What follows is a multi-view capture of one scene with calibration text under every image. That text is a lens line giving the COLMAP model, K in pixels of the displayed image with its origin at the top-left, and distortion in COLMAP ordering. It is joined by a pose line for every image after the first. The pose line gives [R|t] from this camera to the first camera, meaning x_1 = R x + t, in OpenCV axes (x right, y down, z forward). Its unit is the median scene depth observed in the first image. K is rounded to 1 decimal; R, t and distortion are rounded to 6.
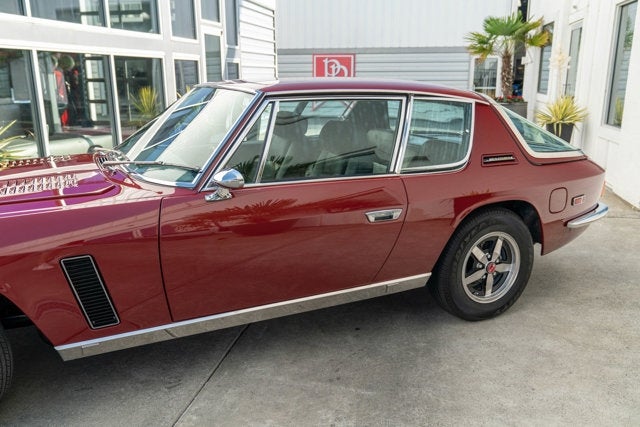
lens RADIAL K [[554.5, 0, 320.0], [0, 554.5, 213.5], [0, 0, 1]] dist [0.009439, 0.018199]
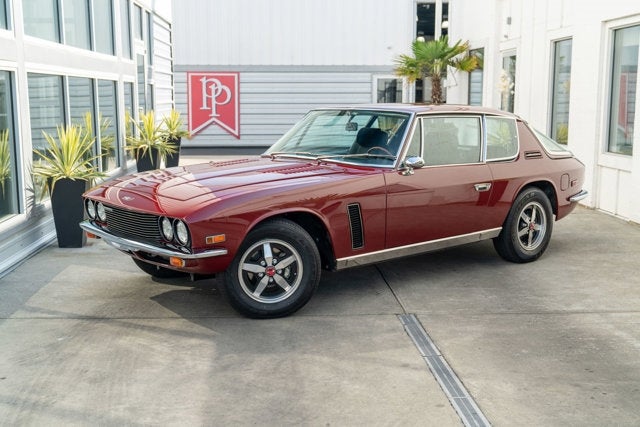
lens RADIAL K [[778.8, 0, 320.0], [0, 778.8, 213.5], [0, 0, 1]] dist [0.024244, 0.033849]
pose [[0.967736, -0.035233, 0.249490, -0.430261], [0.058470, 0.994548, -0.086344, 0.117095], [-0.245088, 0.098146, 0.964520, -0.506320]]
